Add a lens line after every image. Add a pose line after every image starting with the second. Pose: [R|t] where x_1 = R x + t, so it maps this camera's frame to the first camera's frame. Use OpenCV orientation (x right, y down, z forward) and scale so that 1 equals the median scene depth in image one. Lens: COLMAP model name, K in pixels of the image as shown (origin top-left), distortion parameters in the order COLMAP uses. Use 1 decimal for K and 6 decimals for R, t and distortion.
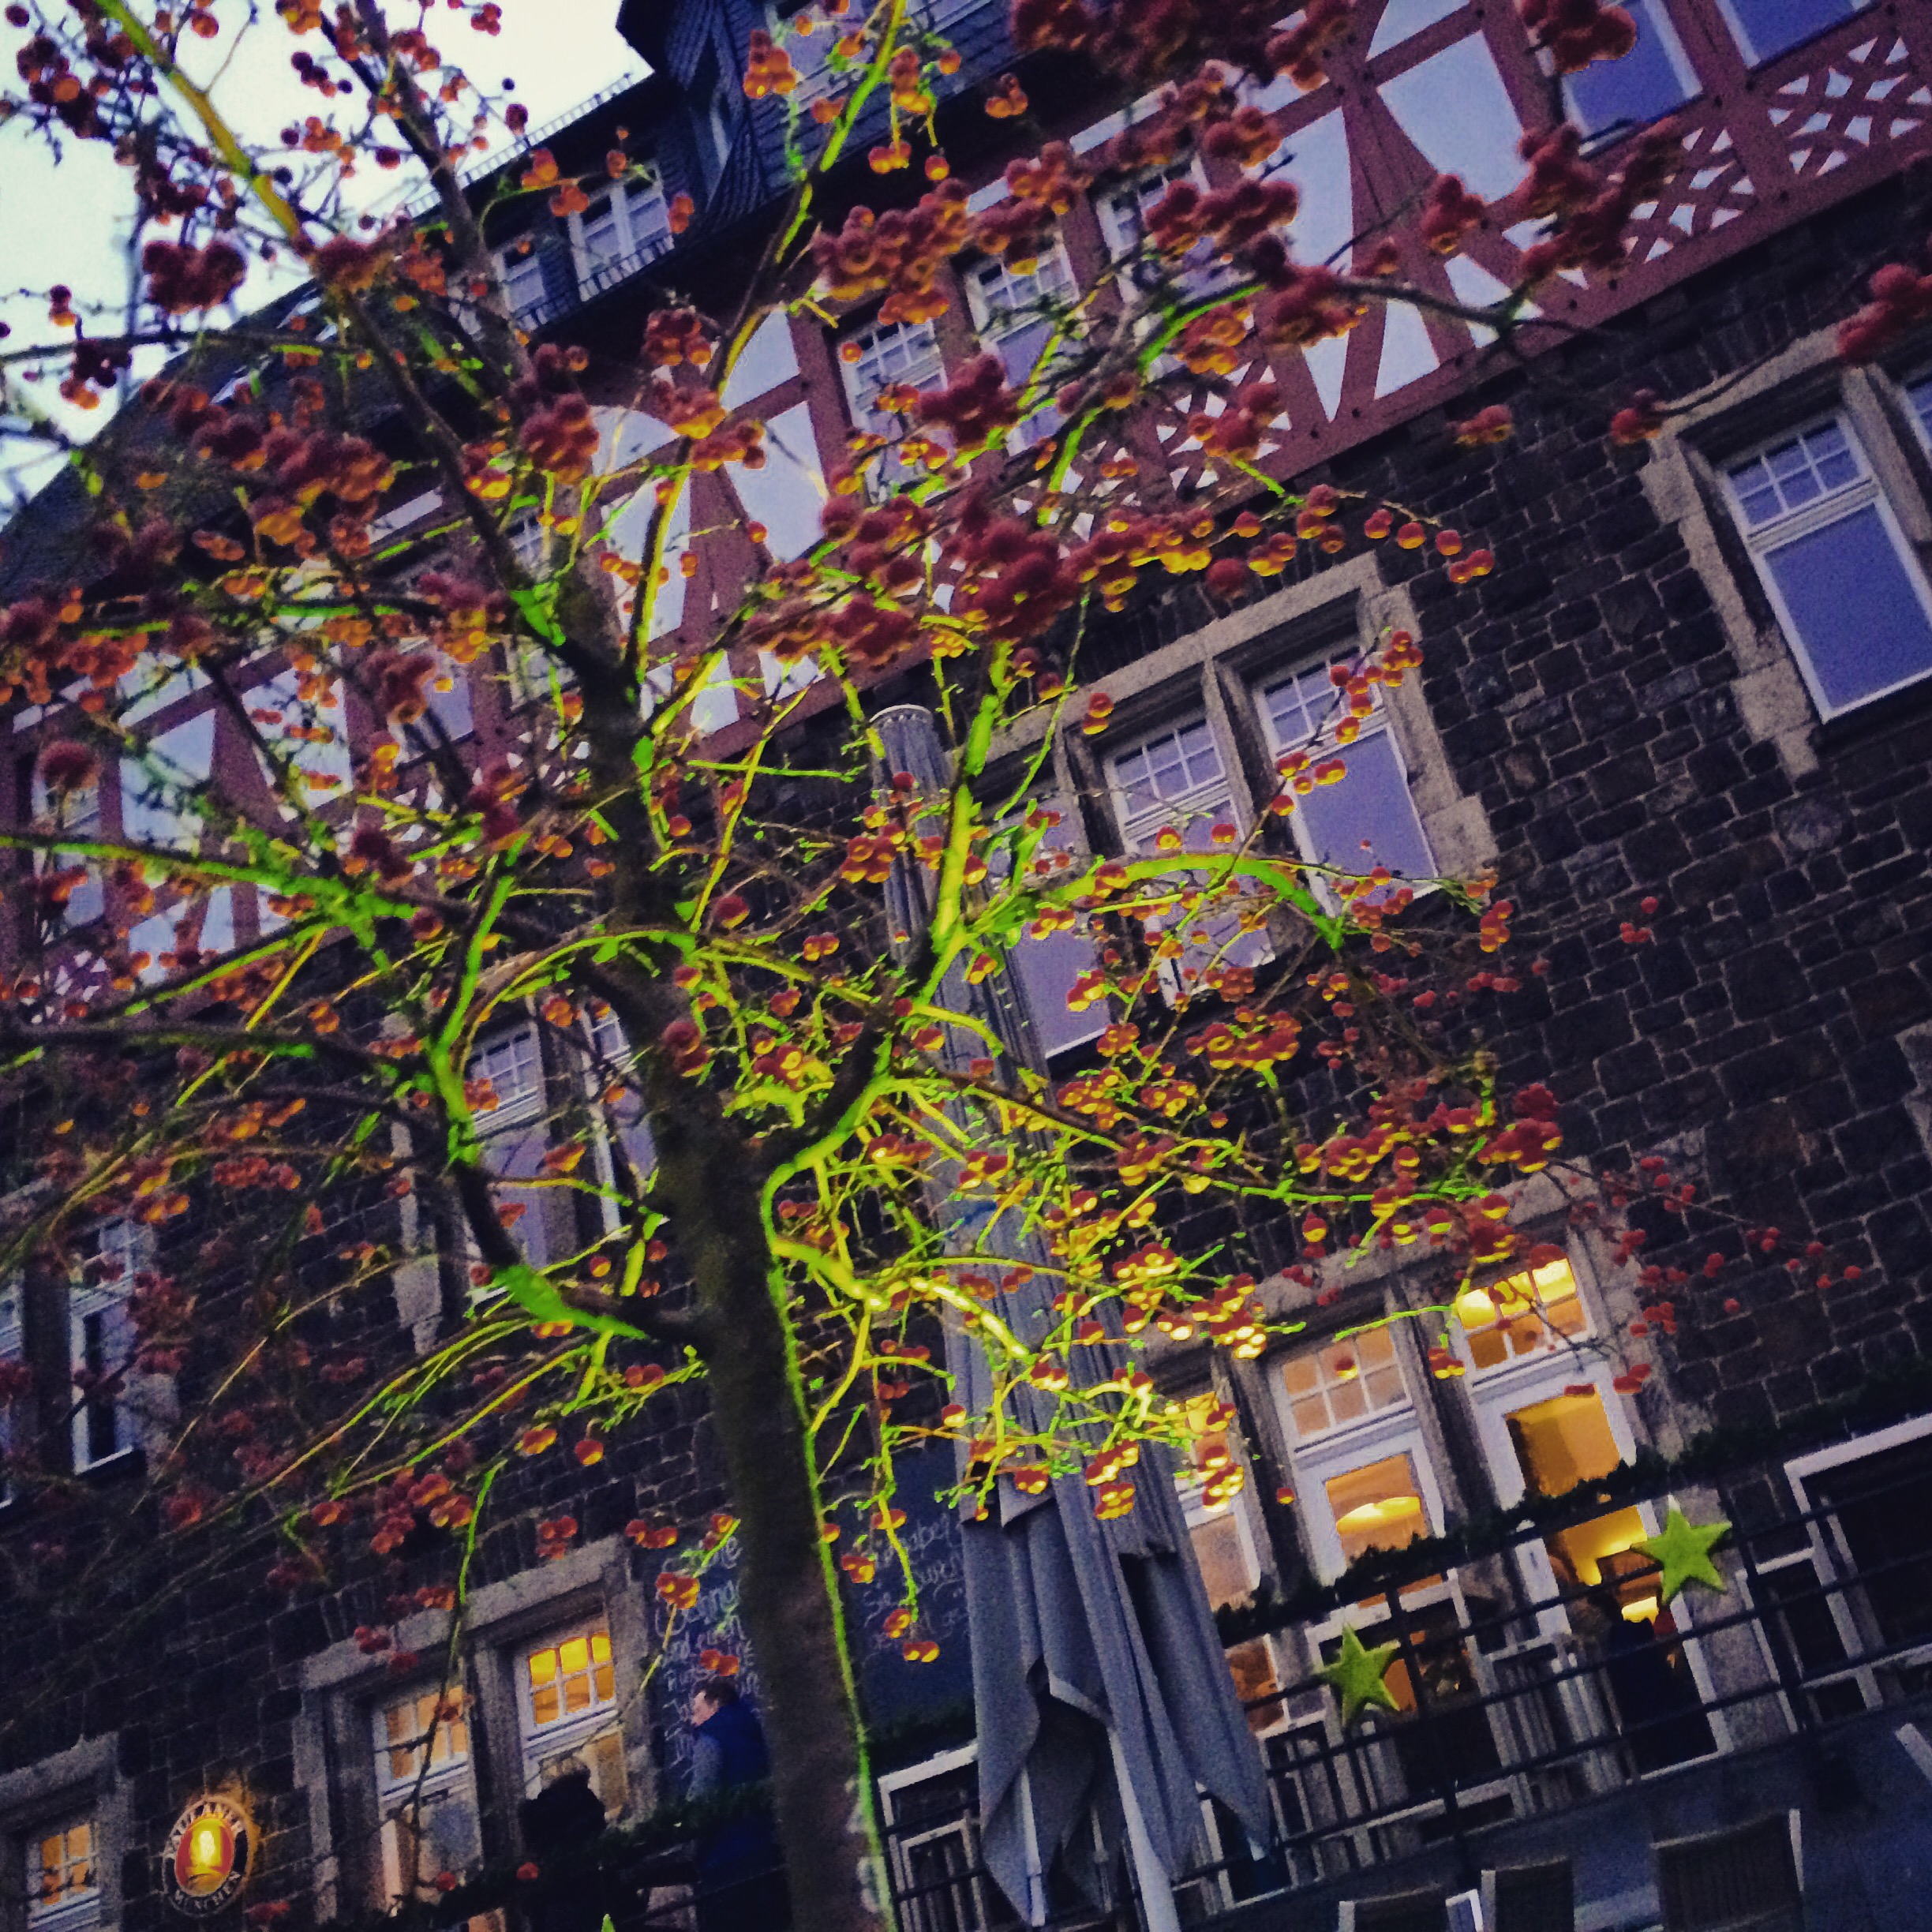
lens RADIAL K [[2091.5, 0, 1202.5], [0, 2091.5, 1047.0], [0, 0, 1]] dist [0.092125, -0.170867]
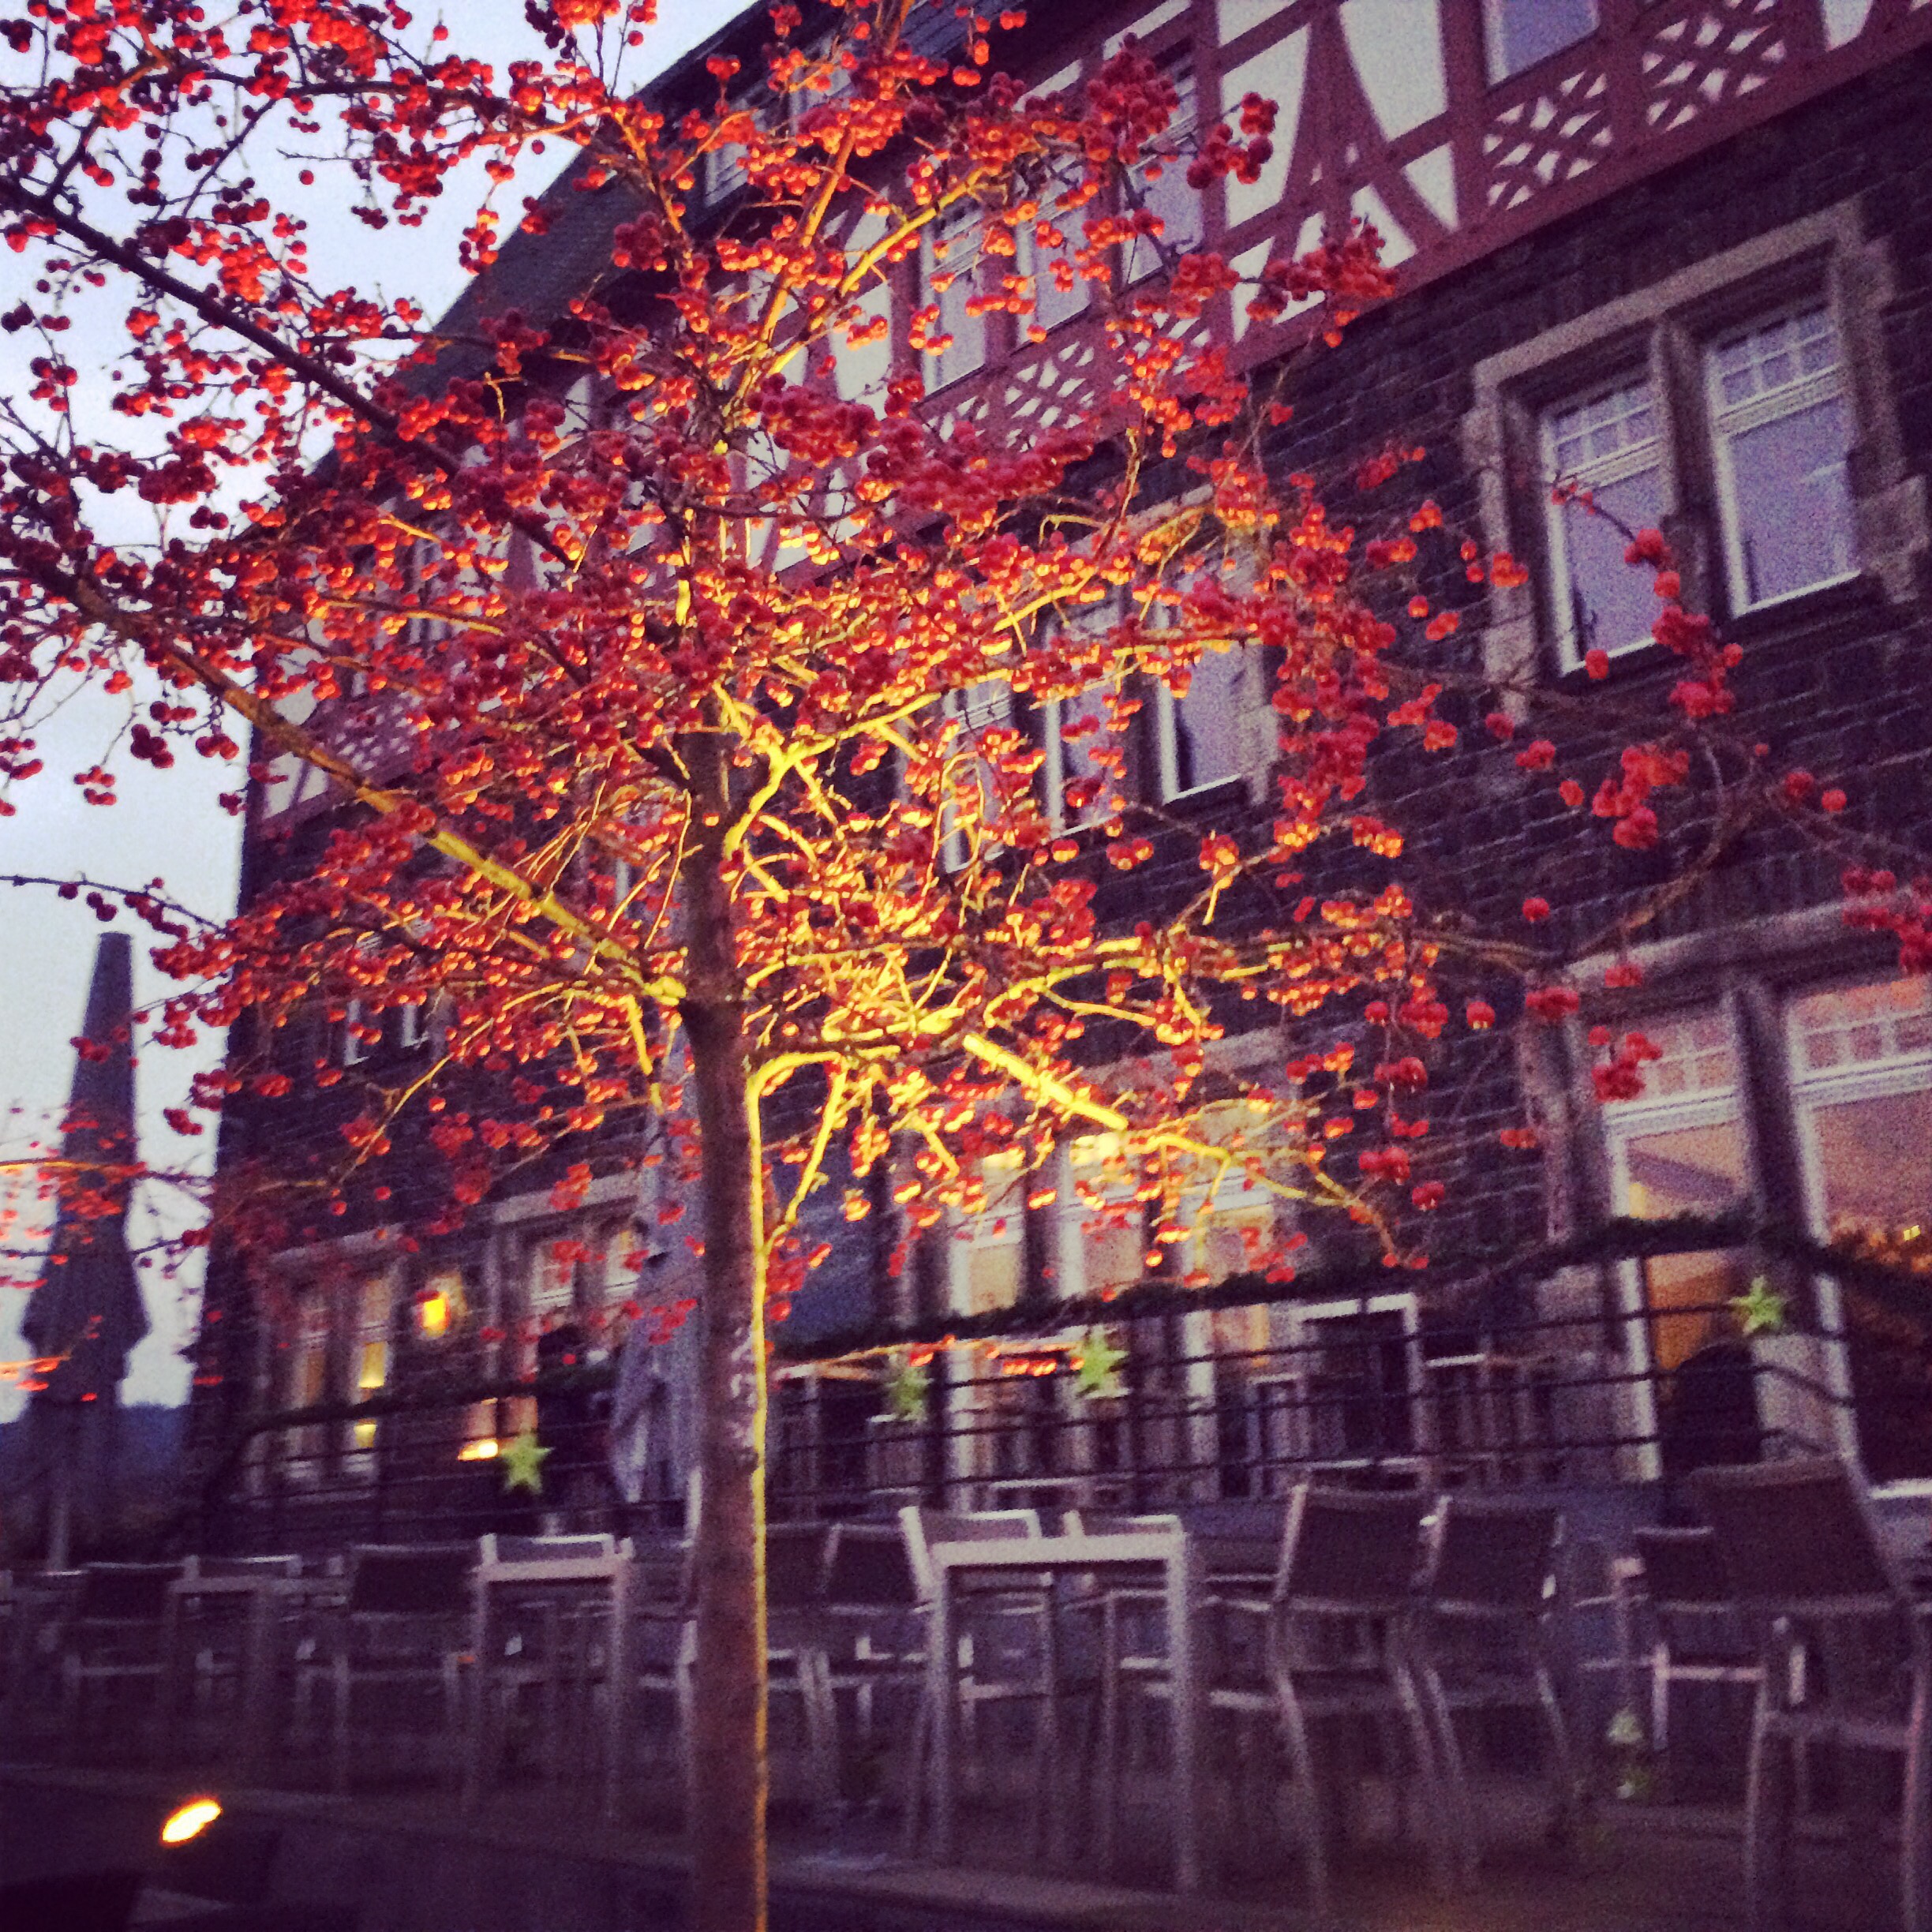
lens RADIAL K [[2031.9, 0, 1006.2], [0, 2031.9, 1056.2], [0, 0, 1]] dist [0.085806, -0.175222]
pose [[0.913963, 0.158345, -0.373628, 0.432956], [-0.070138, 0.968511, 0.238887, -0.183548], [0.399690, -0.192128, 0.896290, -0.123747]]
